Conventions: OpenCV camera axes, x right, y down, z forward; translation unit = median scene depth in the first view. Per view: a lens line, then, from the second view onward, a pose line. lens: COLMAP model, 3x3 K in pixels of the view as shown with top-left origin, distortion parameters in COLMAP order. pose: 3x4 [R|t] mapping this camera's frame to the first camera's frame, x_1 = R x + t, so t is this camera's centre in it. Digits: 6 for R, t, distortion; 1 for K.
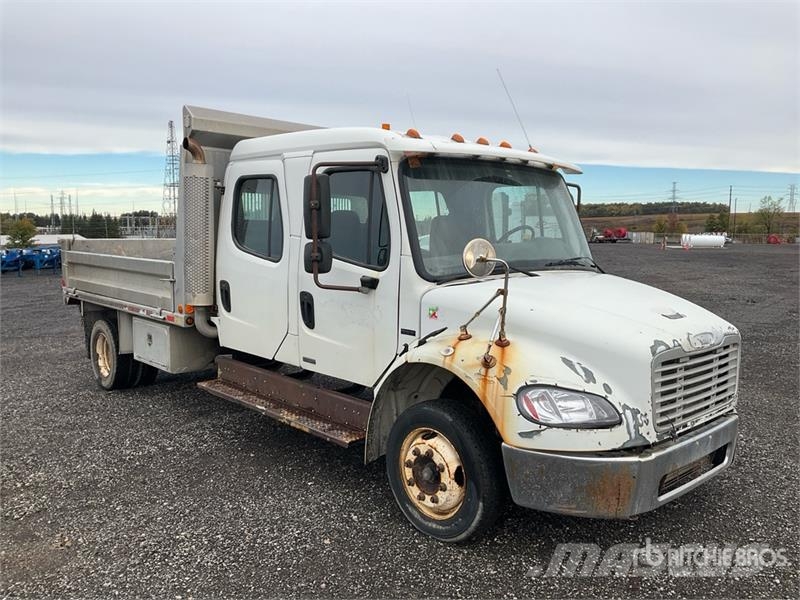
lens RADIAL K [[646.4, 0, 386.7], [0, 646.4, 303.7], [0, 0, 1]] dist [0.104260, -0.126864]
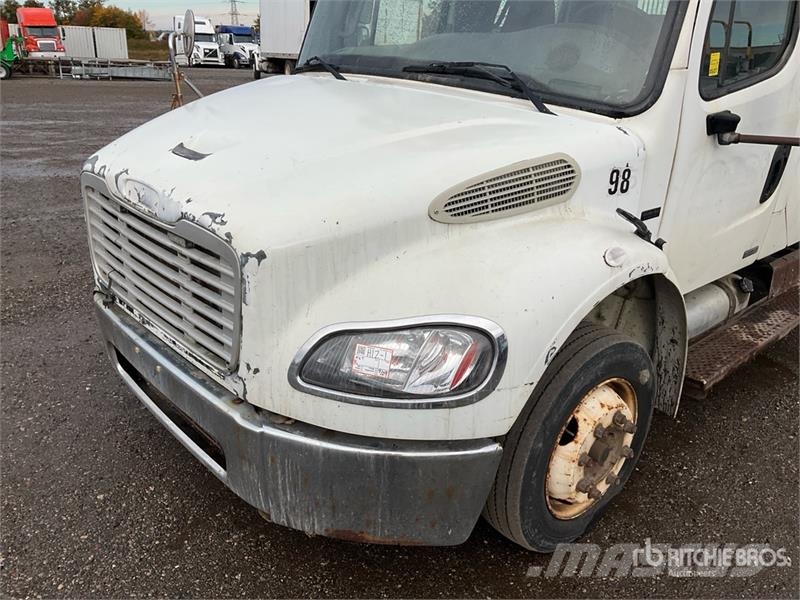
lens RADIAL K [[663.0, 0, 397.8], [0, 663.0, 303.6], [0, 0, 1]] dist [0.069442, -0.141388]
pose [[0.002227, 0.374290, -0.927309, 1.135049], [-0.152030, 0.916659, 0.369626, -0.113296], [0.988373, 0.140156, 0.058945, 1.296759]]
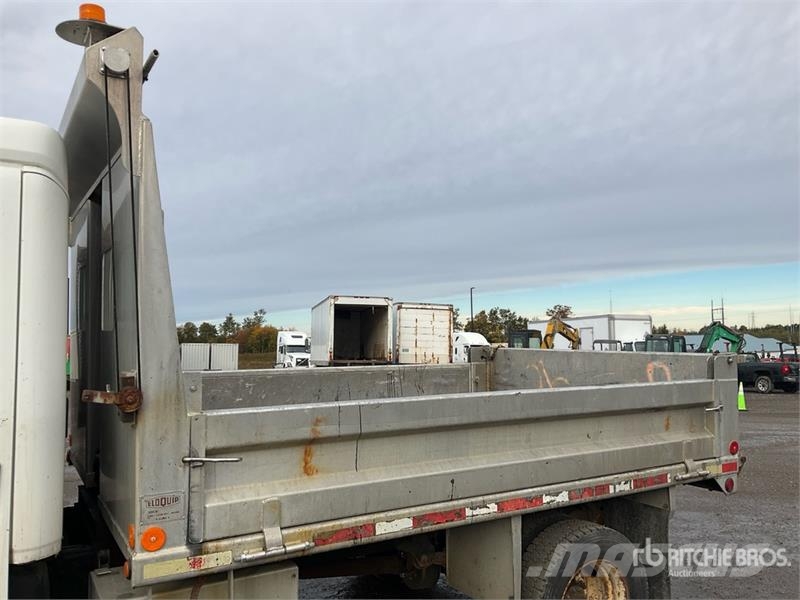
lens RADIAL K [[663.0, 0, 397.8], [0, 663.0, 303.6], [0, 0, 1]] dist [0.069442, -0.141388]
pose [[-0.195382, -0.054396, -0.979218, 0.595807], [-0.113013, 0.993058, -0.032615, -0.272547], [0.974194, 0.104292, -0.200173, 2.558661]]
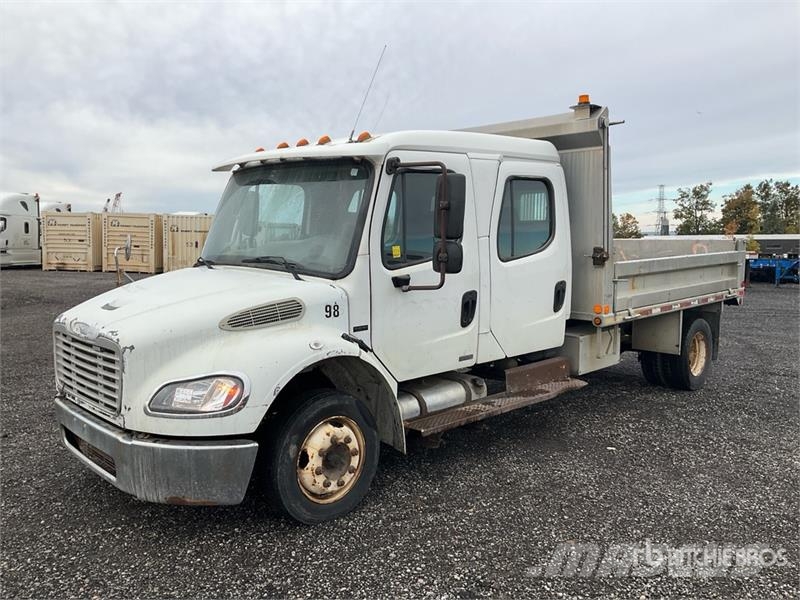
lens RADIAL K [[656.2, 0, 399.2], [0, 656.2, 294.8], [0, 0, 1]] dist [0.083622, -0.137925]
pose [[0.028708, 0.094019, -0.995156, 1.703133], [-0.110527, 0.989760, 0.090321, -0.169294], [0.993458, 0.107399, 0.038806, 1.590134]]
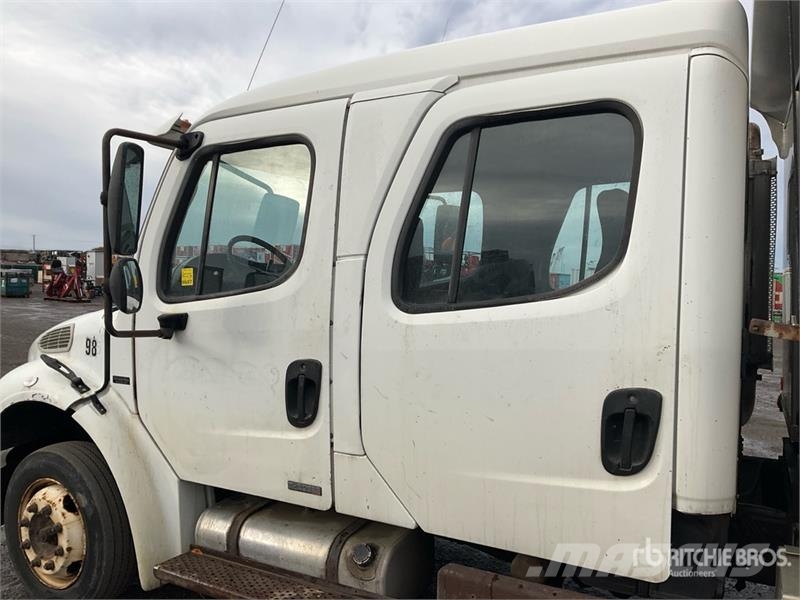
lens RADIAL K [[656.2, 0, 399.2], [0, 656.2, 294.8], [0, 0, 1]] dist [0.083622, -0.137925]
pose [[-0.938617, -0.008103, -0.344867, 0.439868], [-0.060319, 0.988177, 0.140952, -0.248374], [0.339648, 0.153102, -0.928008, 2.510674]]
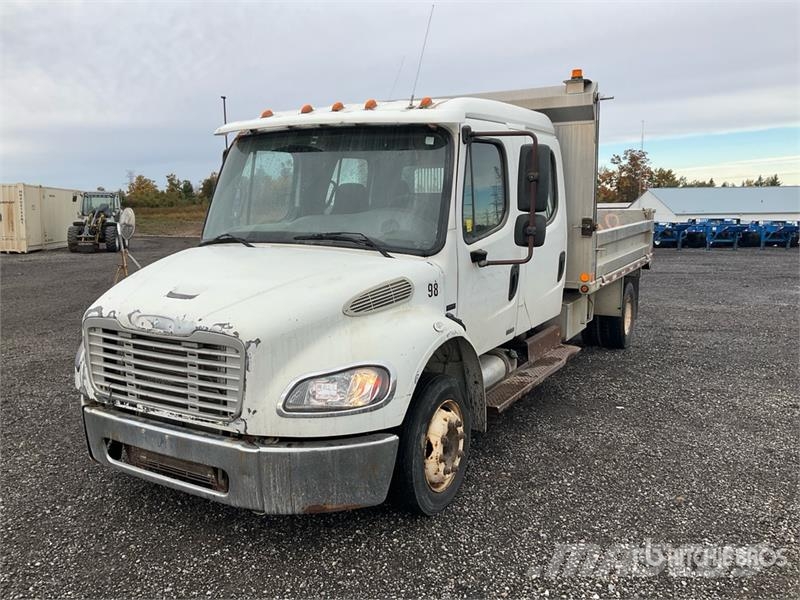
lens RADIAL K [[656.2, 0, 399.2], [0, 656.2, 294.8], [0, 0, 1]] dist [0.083622, -0.137925]
pose [[0.310981, 0.130161, -0.941461, 1.554385], [-0.101838, 0.989438, 0.103156, -0.120431], [0.944944, 0.063797, 0.320952, 1.108049]]
